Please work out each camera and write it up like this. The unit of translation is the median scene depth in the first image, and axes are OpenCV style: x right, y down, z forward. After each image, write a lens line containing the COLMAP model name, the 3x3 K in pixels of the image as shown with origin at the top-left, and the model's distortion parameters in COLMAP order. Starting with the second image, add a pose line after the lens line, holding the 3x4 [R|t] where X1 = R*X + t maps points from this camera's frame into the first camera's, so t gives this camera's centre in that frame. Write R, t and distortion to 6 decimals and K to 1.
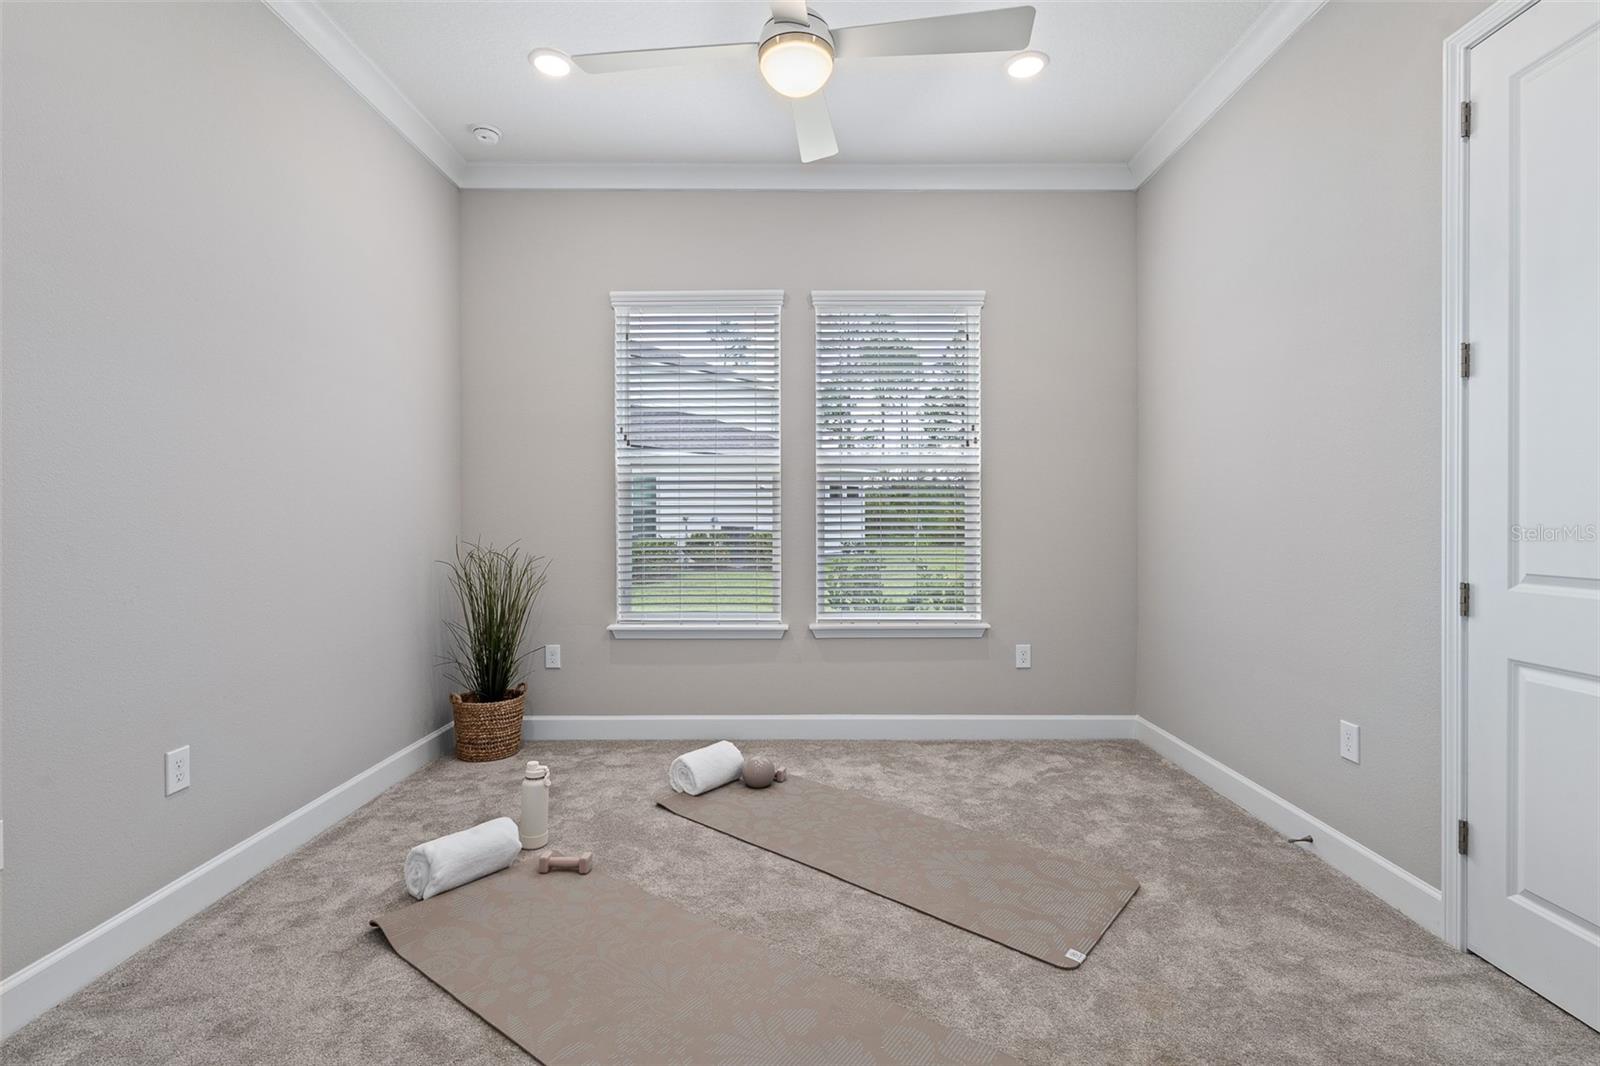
lens RADIAL K [[732.6, 0, 797.6], [0, 732.6, 521.2], [0, 0, 1]] dist [0.000385, 0.000631]
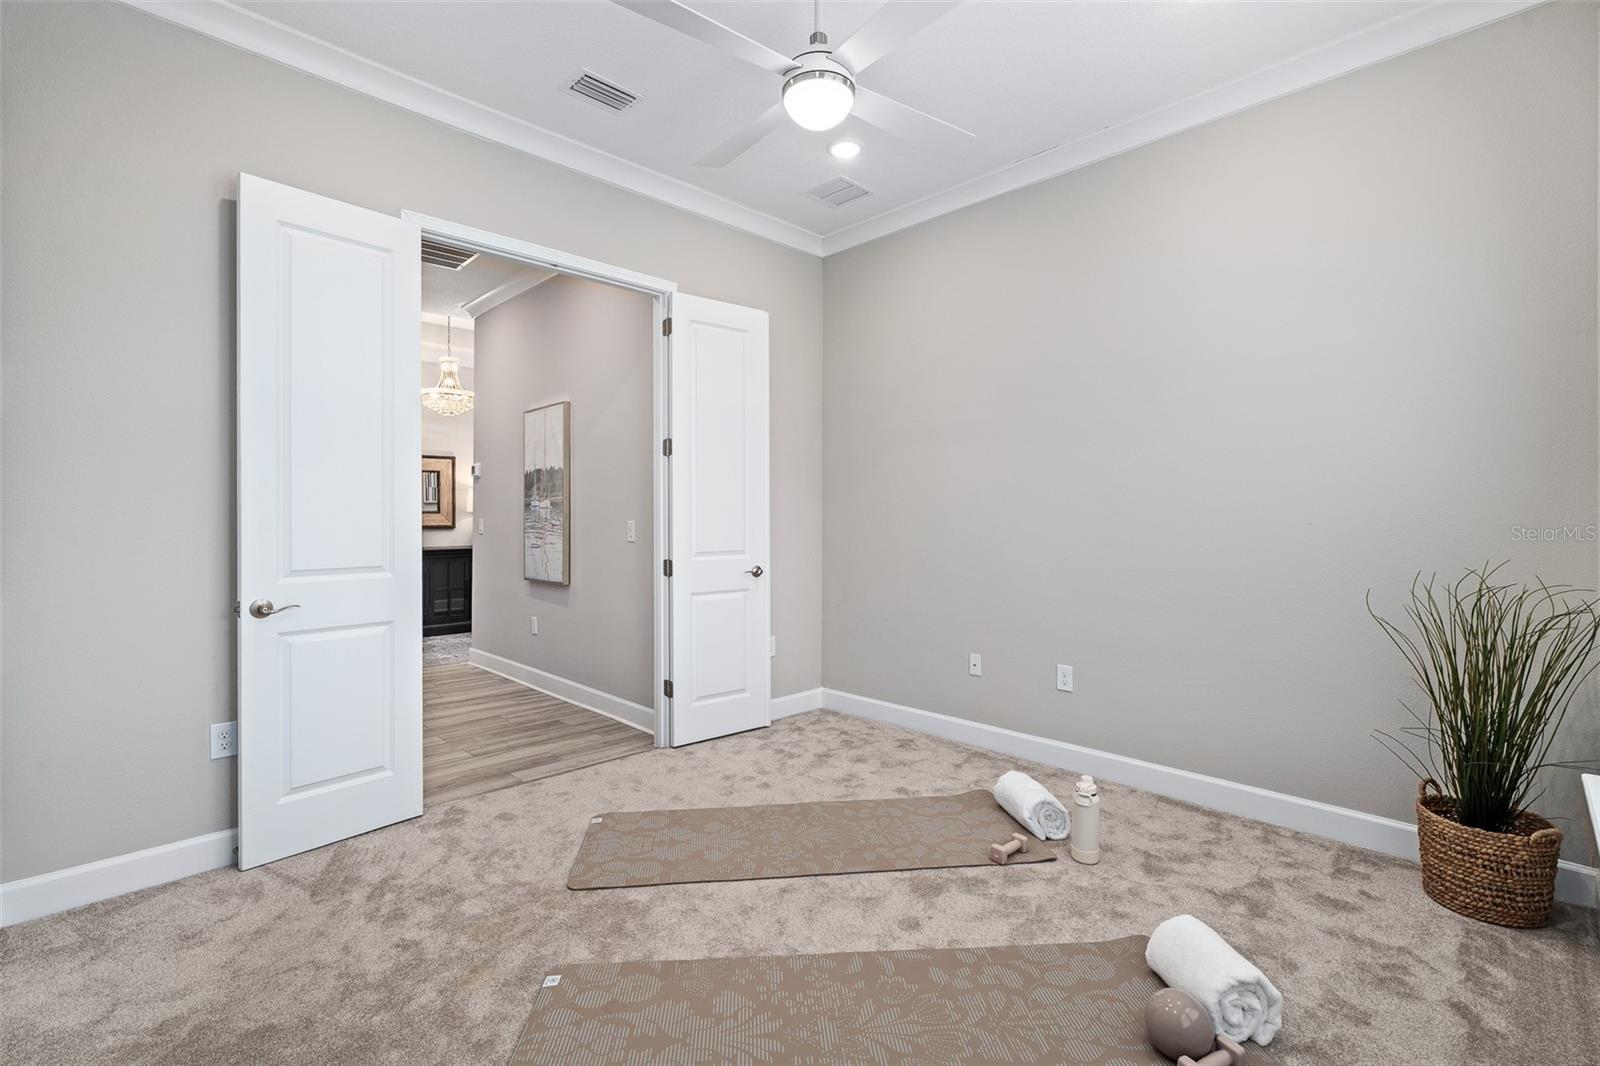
lens RADIAL K [[725.6, 0, 800.0], [0, 725.6, 526.0], [0, 0, 1]] dist [-0.001616, 0.000858]
pose [[-0.716847, 0.010156, -0.697156, 0.511054], [-0.000549, 0.999885, 0.015131, -0.023420], [0.697230, 0.011229, -0.716759, 1.208049]]
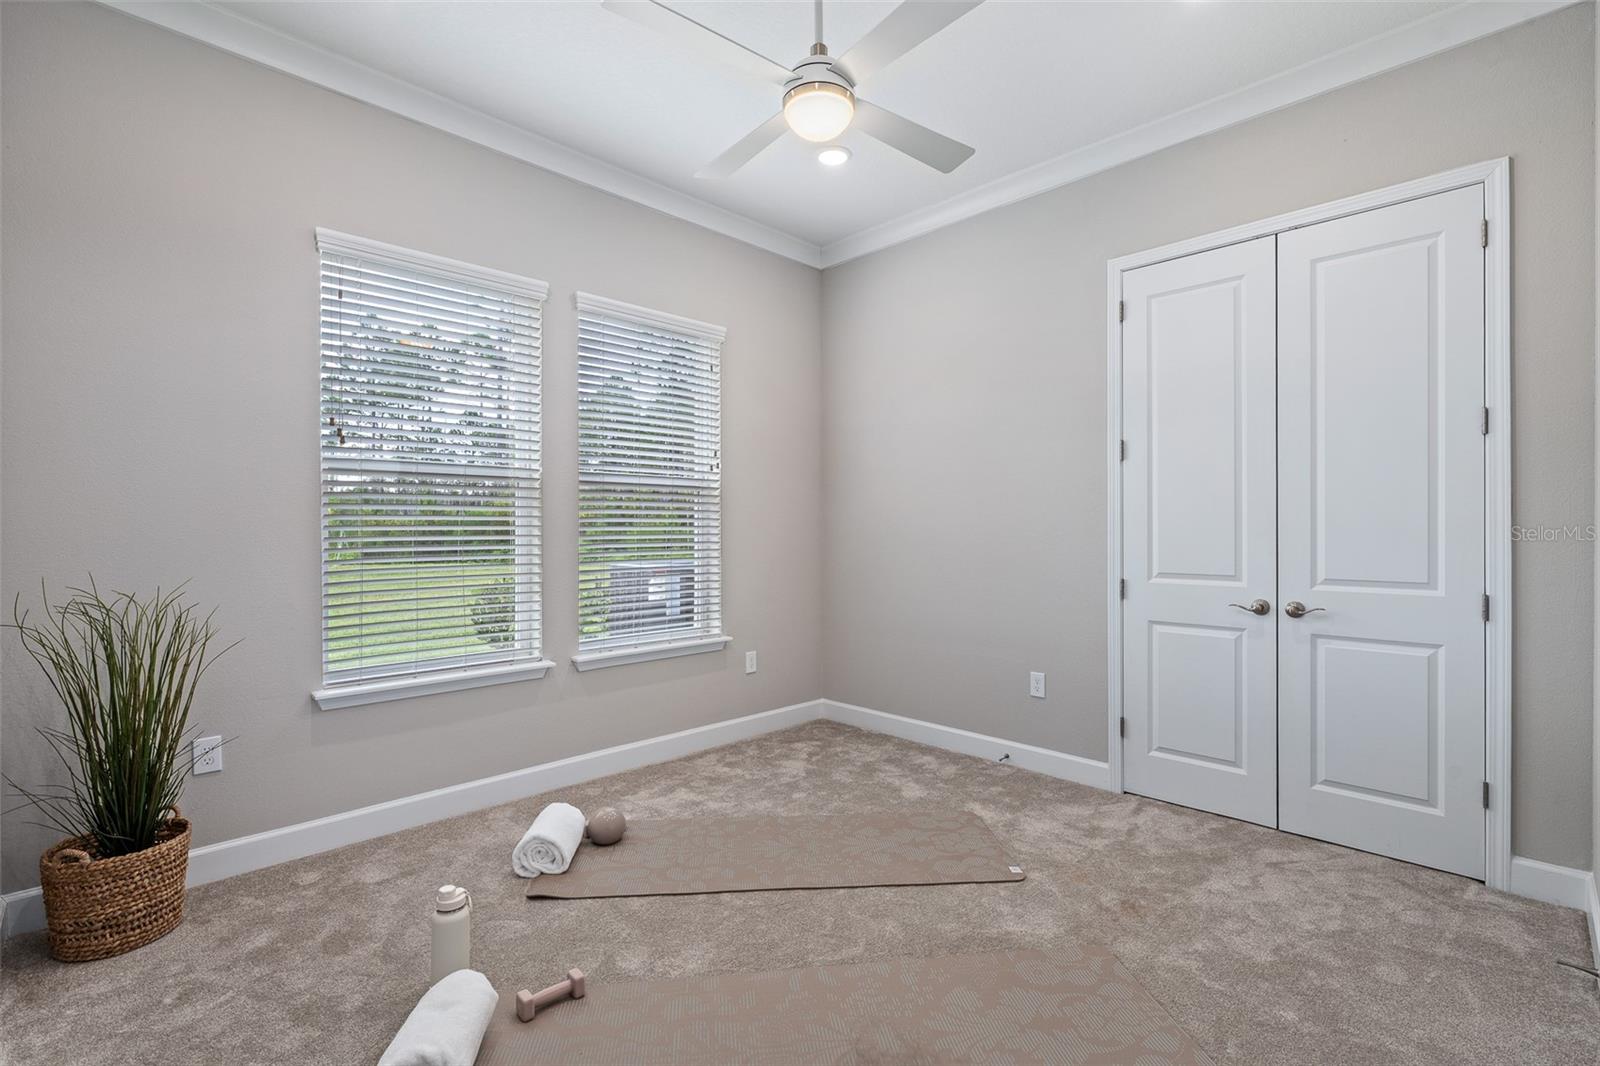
lens RADIAL K [[725.6, 0, 800.0], [0, 725.6, 526.0], [0, 0, 1]] dist [-0.001616, 0.000858]
pose [[0.707533, 0.003675, 0.706671, -0.523806], [0.001952, 0.999973, -0.007154, -0.018653], [-0.706678, 0.006441, 0.707506, 0.207197]]
